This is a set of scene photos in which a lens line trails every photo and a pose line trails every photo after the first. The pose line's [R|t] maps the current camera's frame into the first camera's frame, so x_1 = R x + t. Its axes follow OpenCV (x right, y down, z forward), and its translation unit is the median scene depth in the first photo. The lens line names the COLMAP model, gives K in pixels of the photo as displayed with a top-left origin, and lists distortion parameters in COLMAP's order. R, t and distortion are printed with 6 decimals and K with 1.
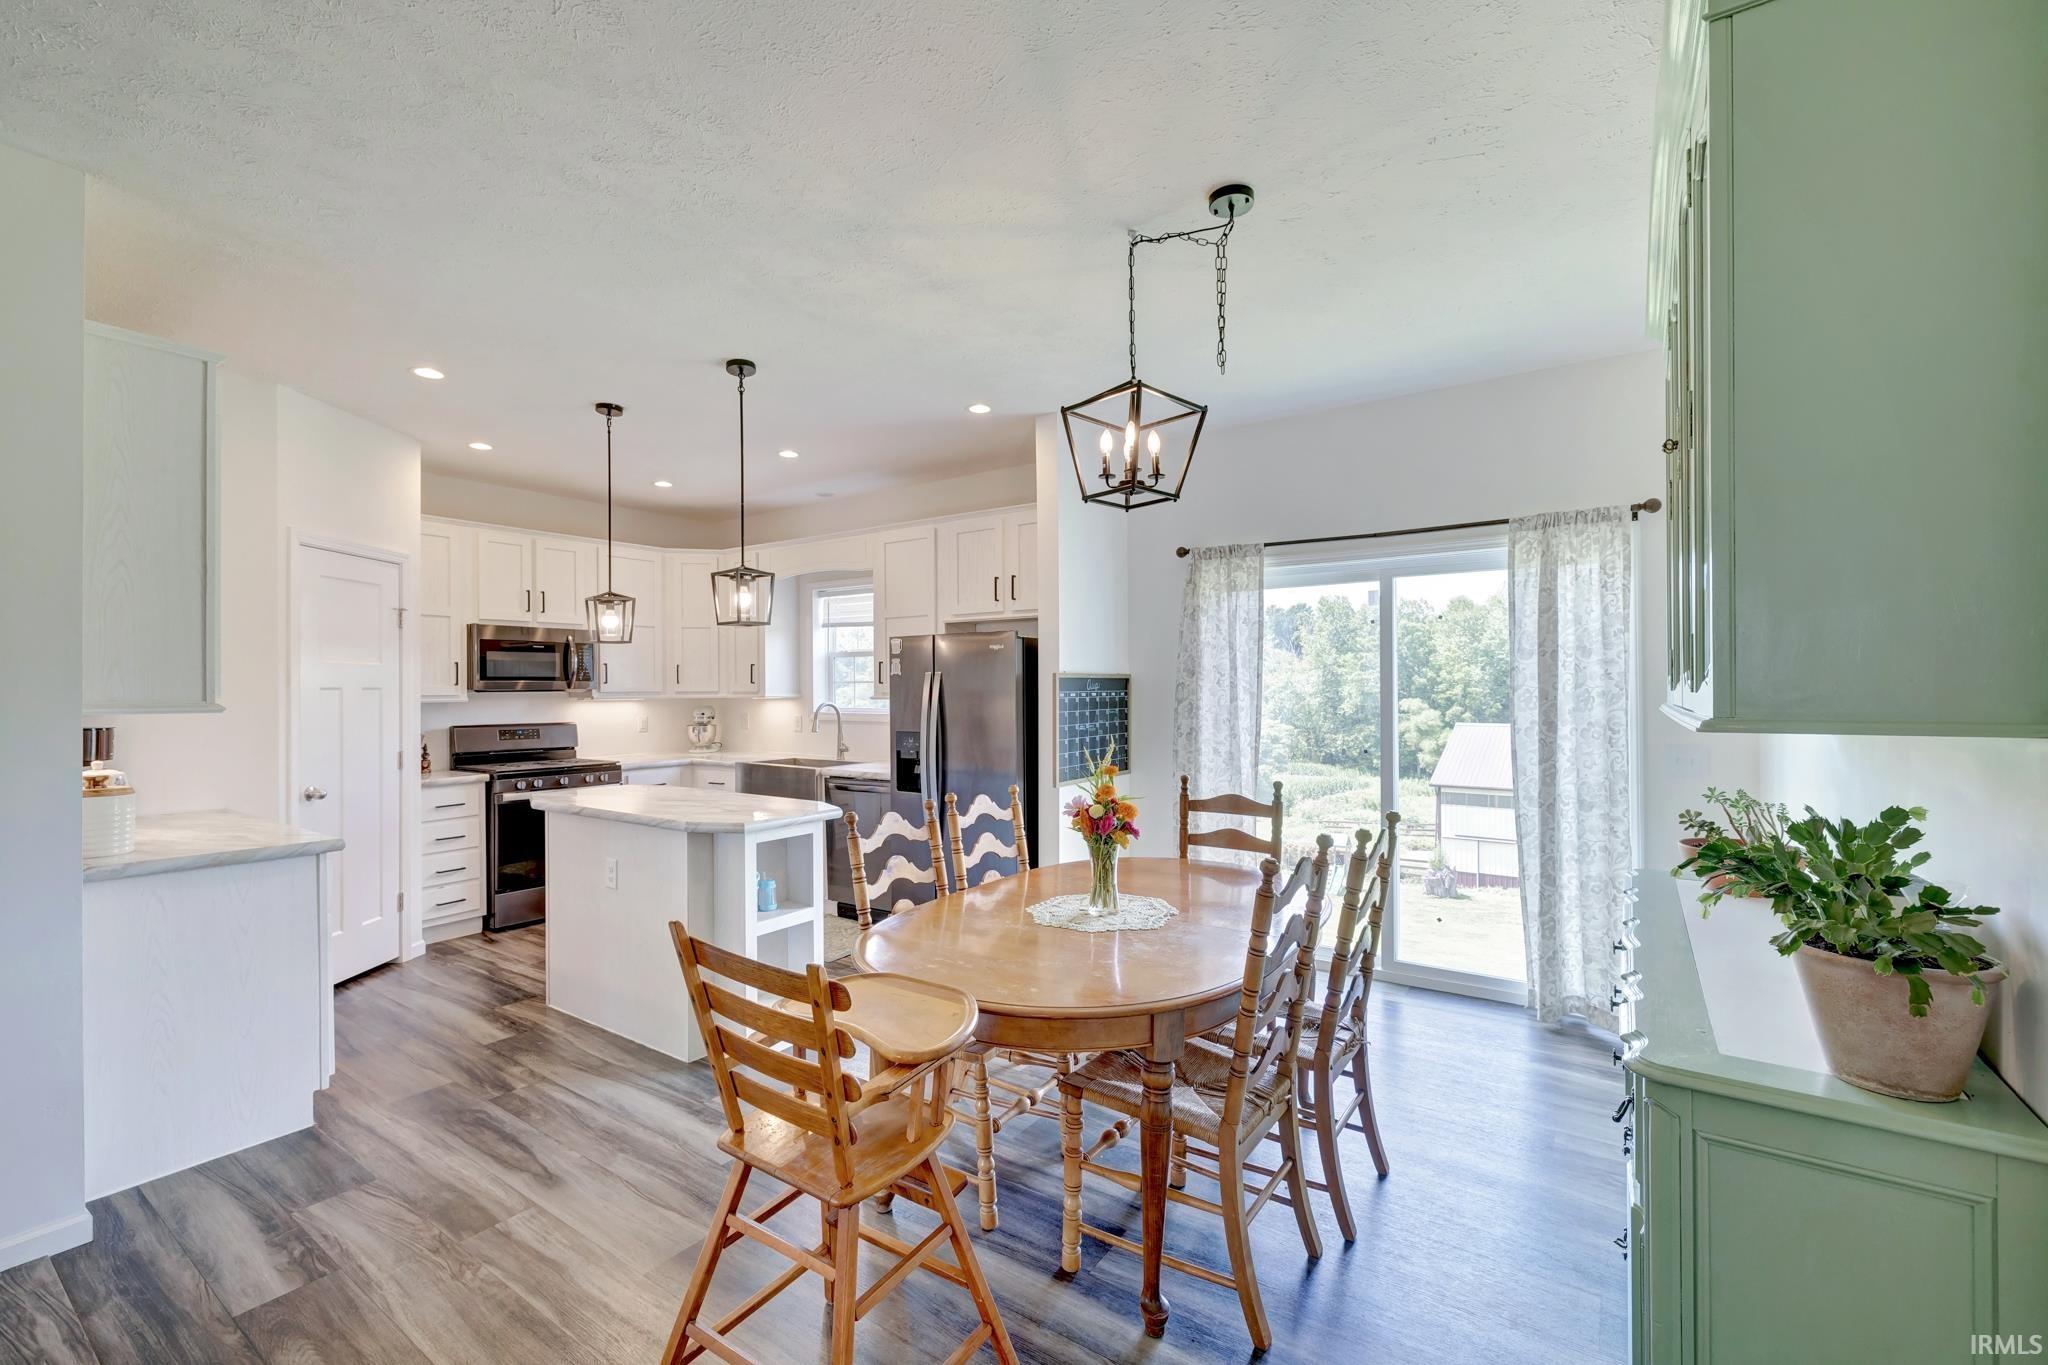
lens RADIAL K [[859.1, 0, 1031.7], [0, 859.1, 679.6], [0, 0, 1]] dist [0.007592, 0.000453]
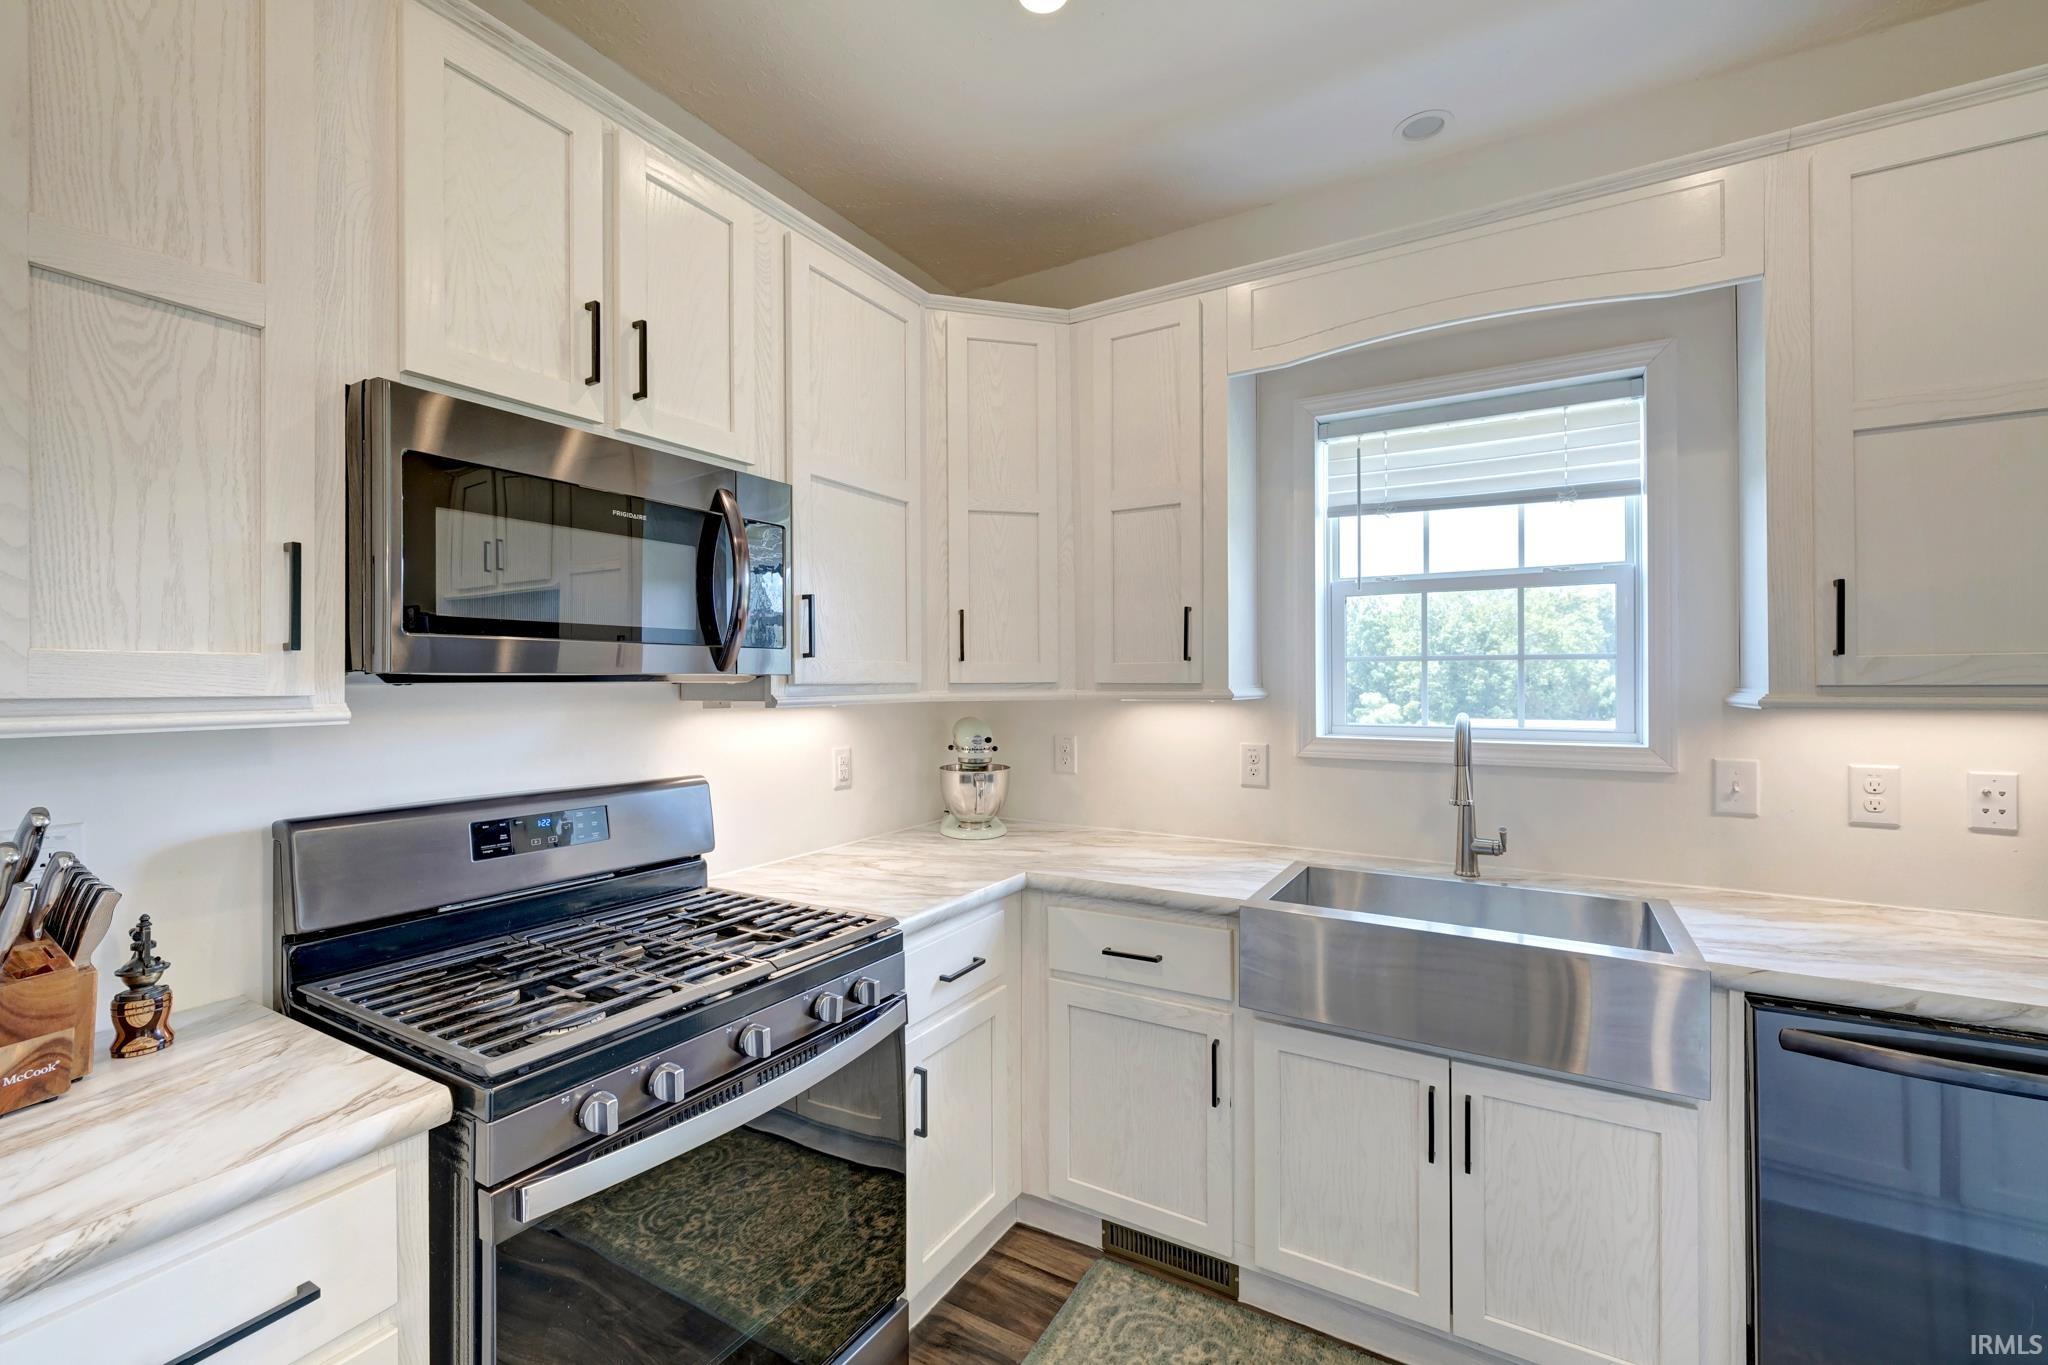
lens RADIAL K [[854.3, 0, 1028.6], [0, 854.3, 678.5], [0, 0, 1]] dist [-0.001834, -0.000153]
pose [[0.998044, 0.000467, 0.062519, -0.529929], [-0.000796, 0.999986, 0.005236, 0.012910], [-0.062515, -0.005275, 0.998030, 0.828910]]
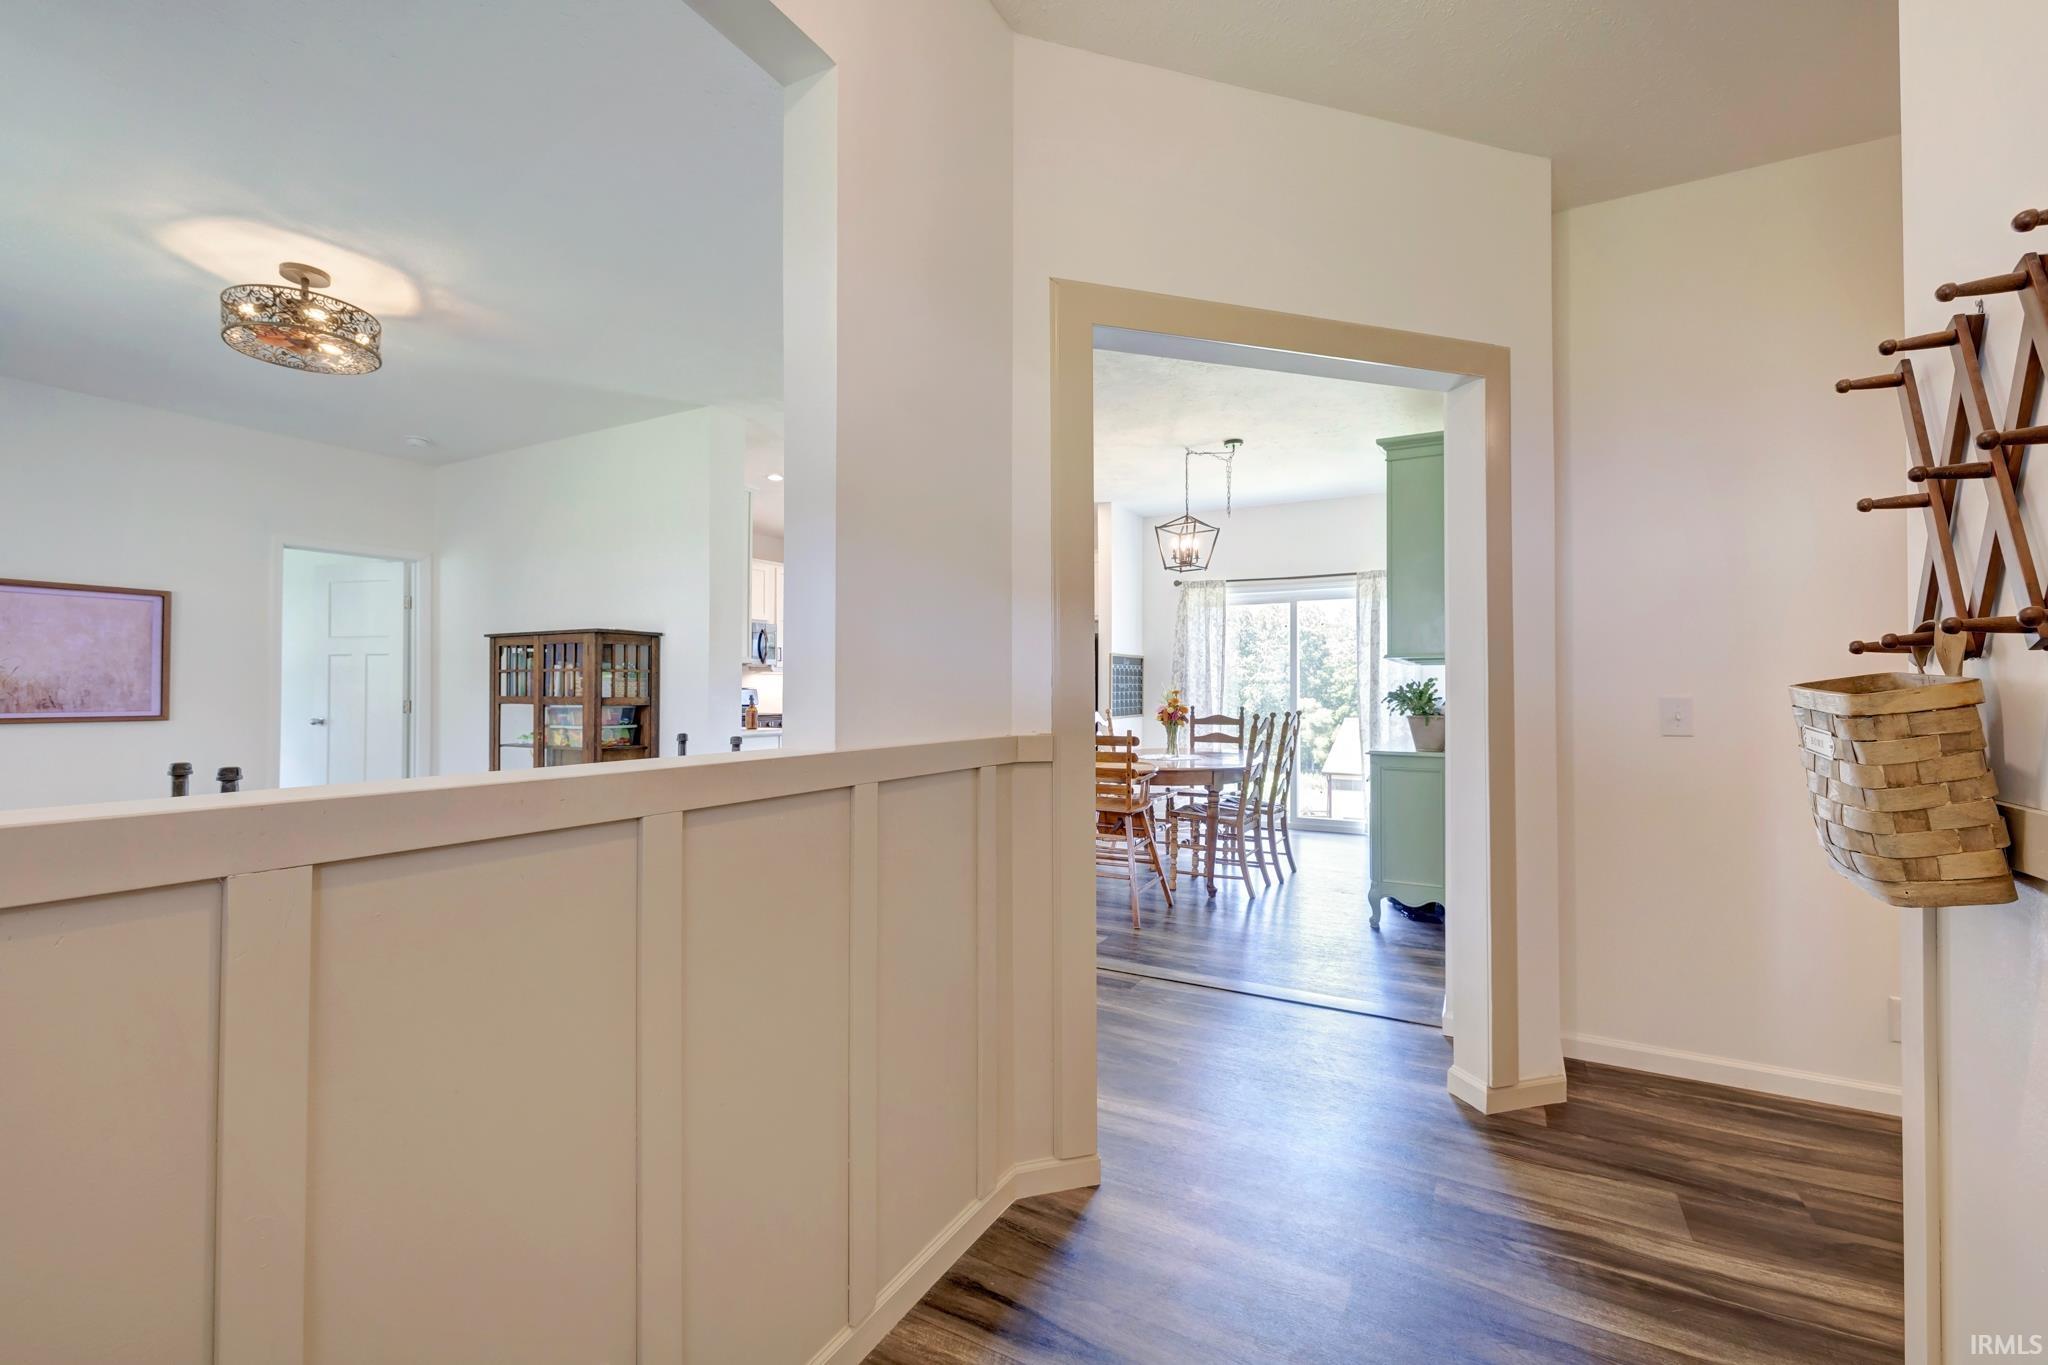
lens RADIAL K [[851.2, 0, 1055.6], [0, 851.2, 678.8], [0, 0, 1]] dist [-0.000335, -0.000061]
pose [[0.991802, 0.005863, 0.127653, -0.264272], [-0.005704, 0.999982, -0.001604, 0.041582], [-0.127661, 0.000862, 0.991818, -0.601192]]
